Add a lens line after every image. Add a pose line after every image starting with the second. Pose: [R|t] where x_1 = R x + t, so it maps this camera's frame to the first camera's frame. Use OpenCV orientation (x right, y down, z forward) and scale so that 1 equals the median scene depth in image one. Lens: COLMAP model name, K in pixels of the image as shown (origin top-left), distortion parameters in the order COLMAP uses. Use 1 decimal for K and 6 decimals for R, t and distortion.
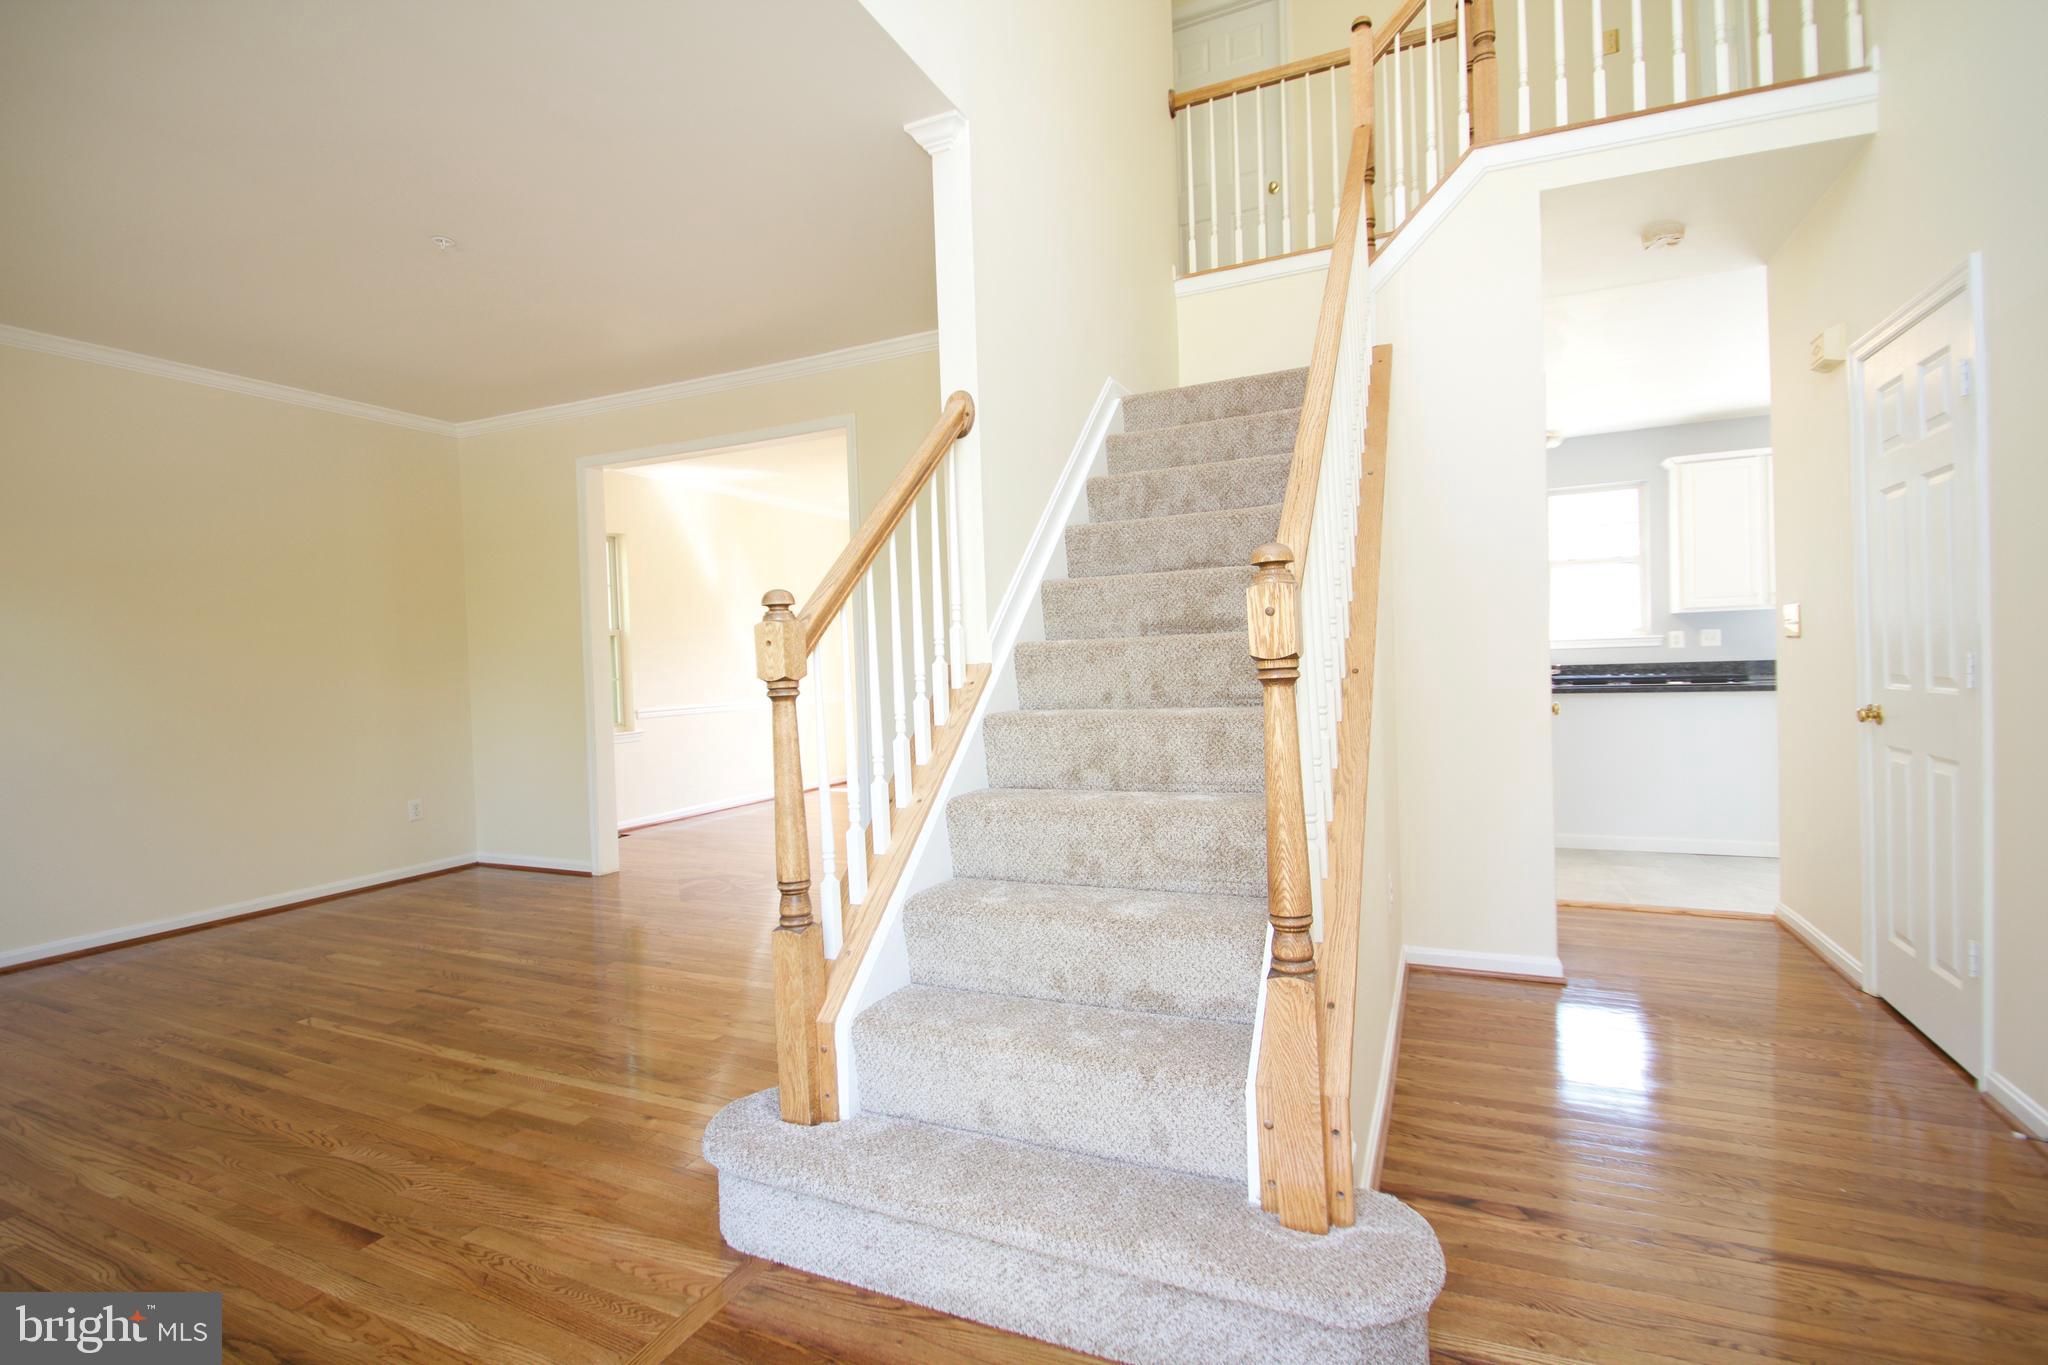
lens RADIAL K [[955.1, 0, 1008.5], [0, 955.1, 683.0], [0, 0, 1]] dist [0.013435, -0.015924]
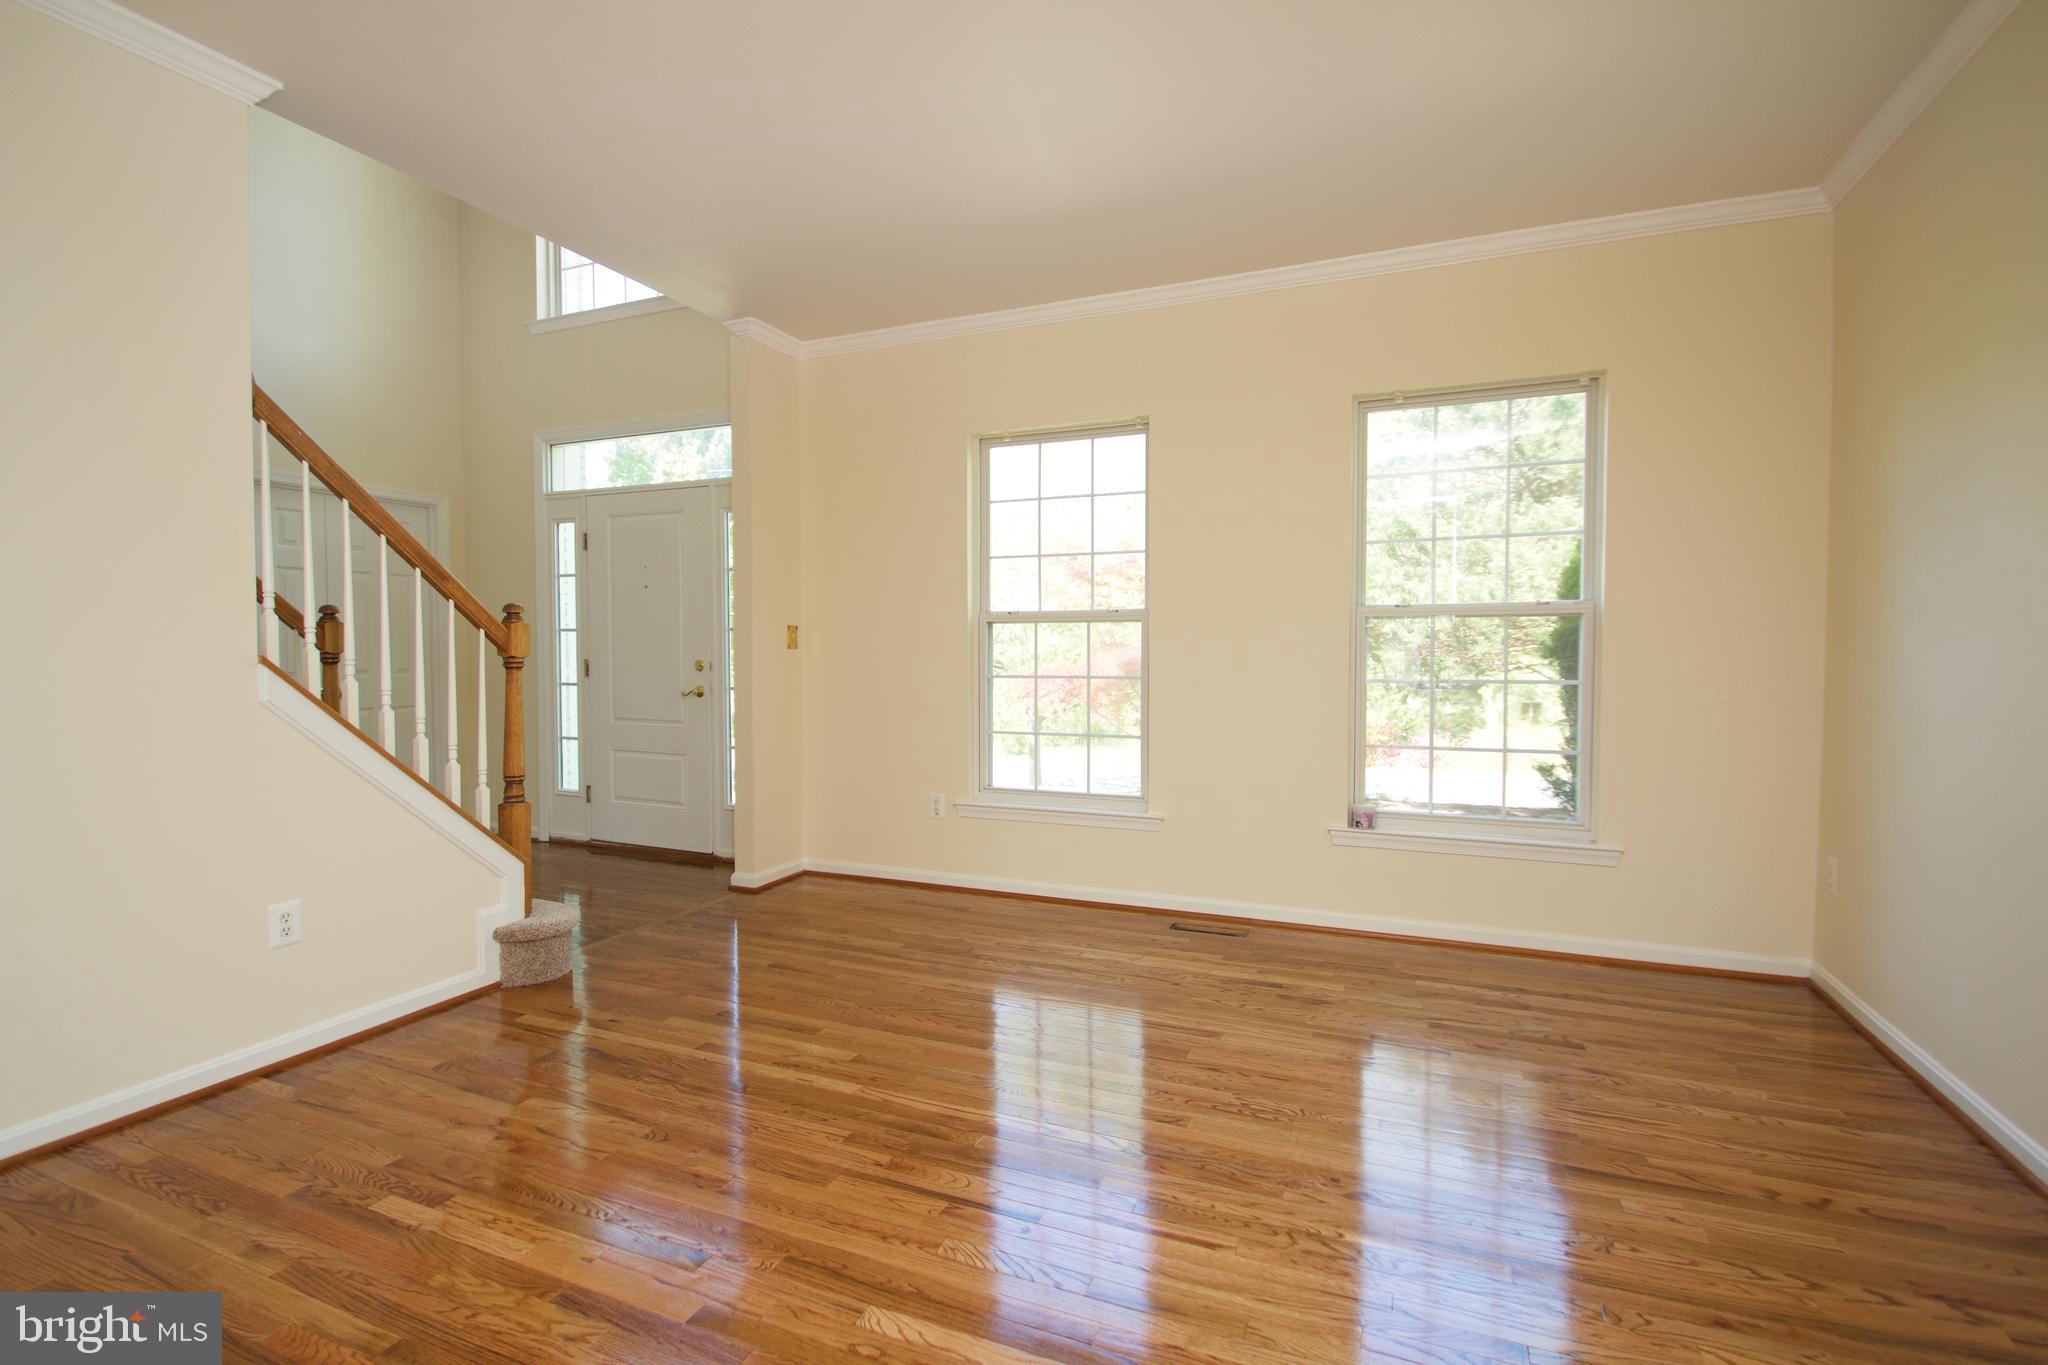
lens RADIAL K [[955.1, 0, 1008.5], [0, 955.1, 683.0], [0, 0, 1]] dist [0.013435, -0.015924]
pose [[-0.998762, 0.044335, -0.022548, -0.745472], [0.042869, 0.997167, 0.061809, -0.013252], [0.025224, 0.060766, -0.997833, 1.876502]]
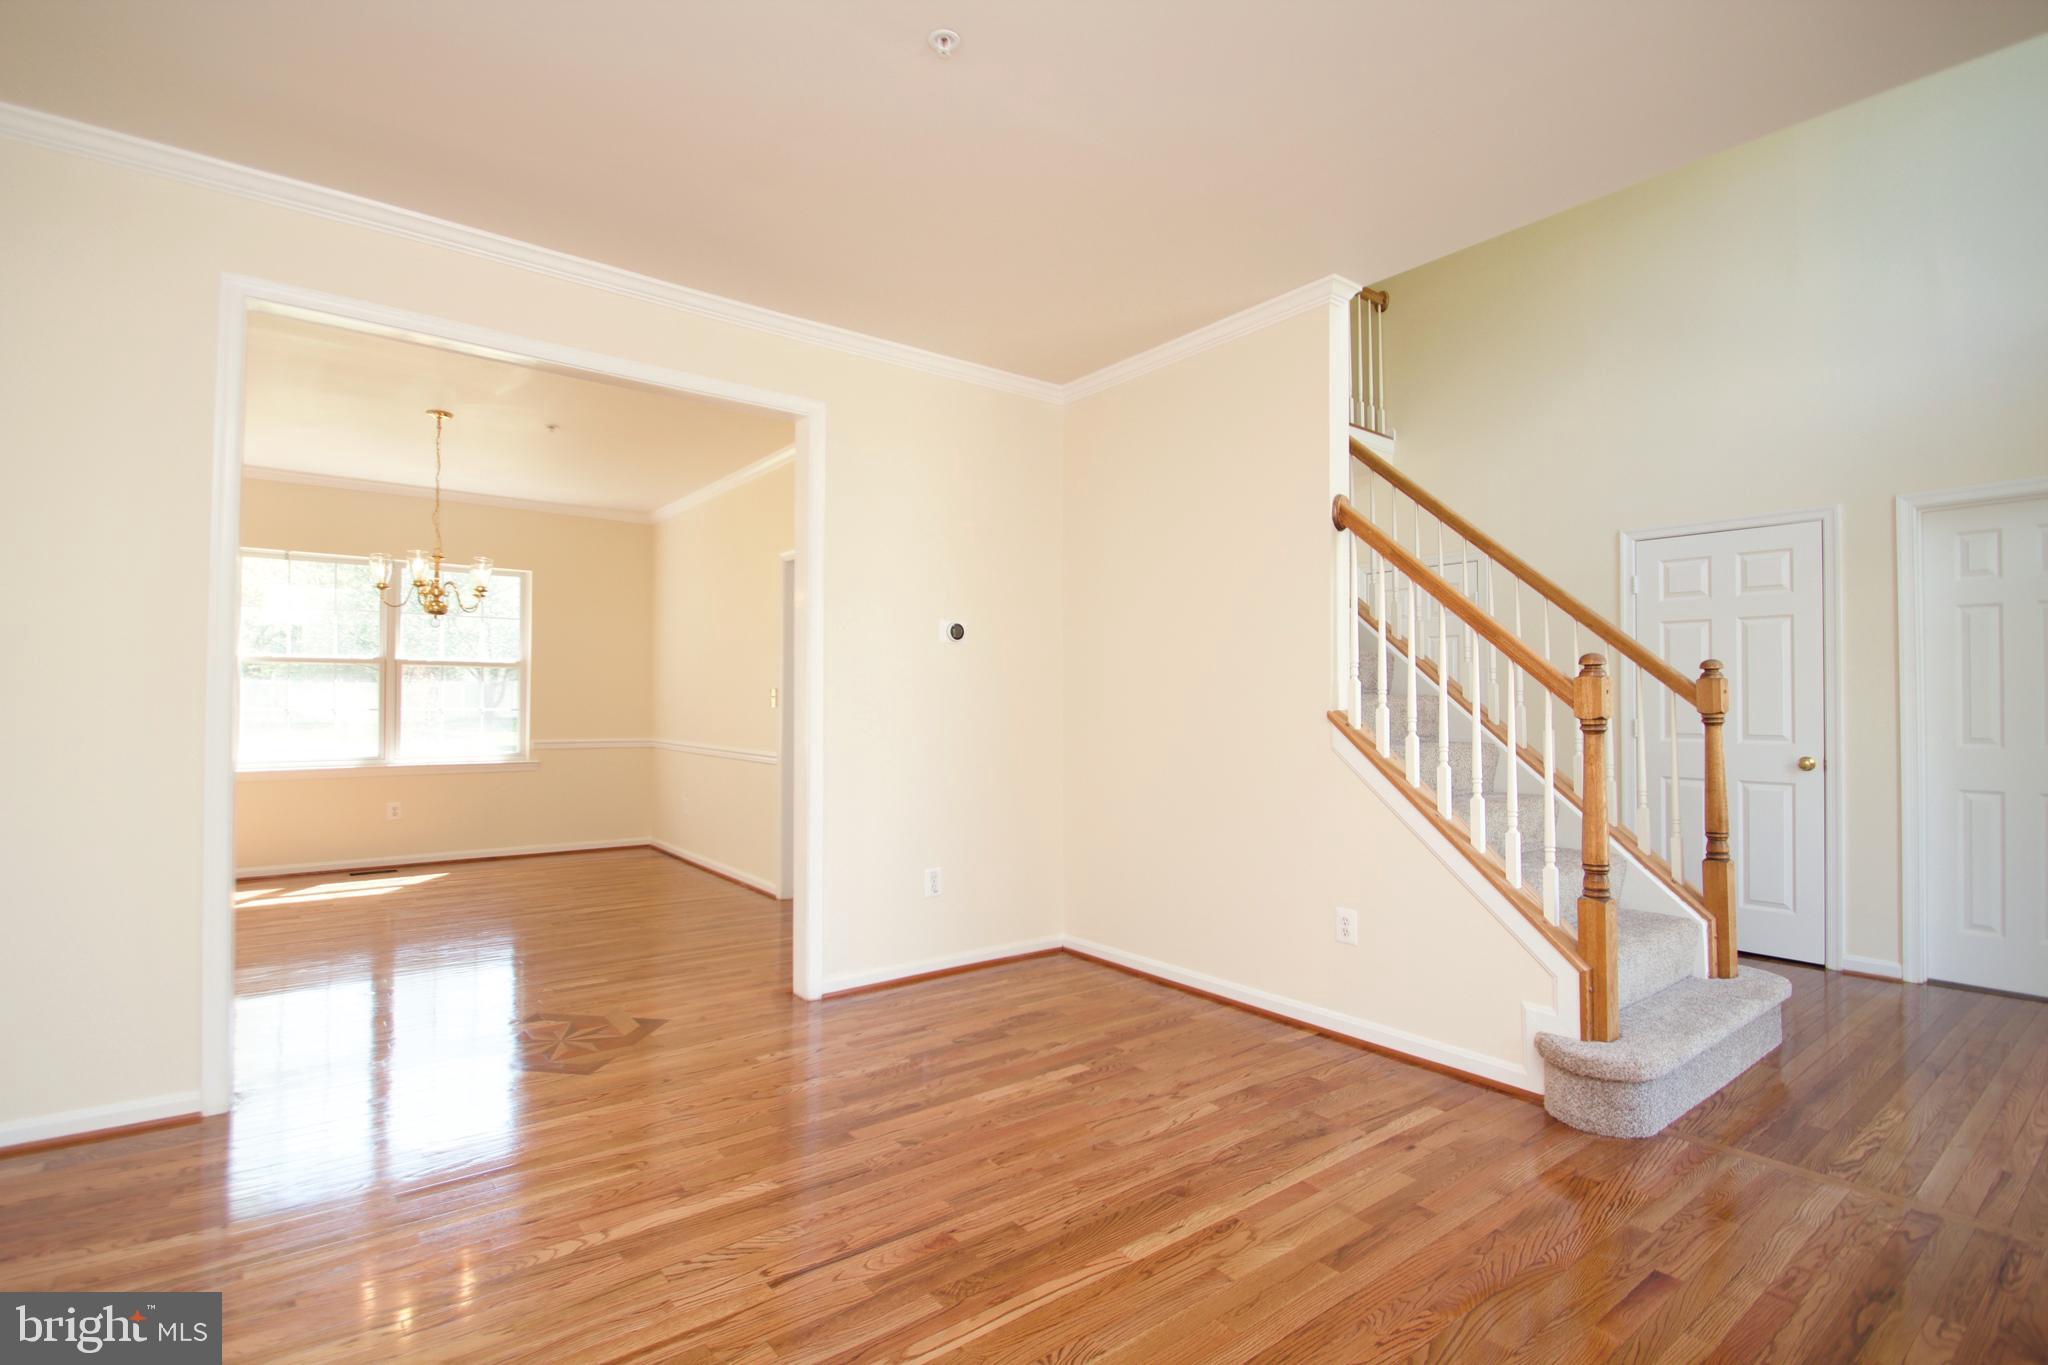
lens RADIAL K [[950.4, 0, 1009.4], [0, 950.4, 685.1], [0, 0, 1]] dist [0.019565, -0.018647]
pose [[0.457654, 0.059336, 0.887148, -1.297626], [-0.001000, 0.997804, -0.066222, 0.027910], [-0.889130, 0.029419, 0.456708, 0.781113]]
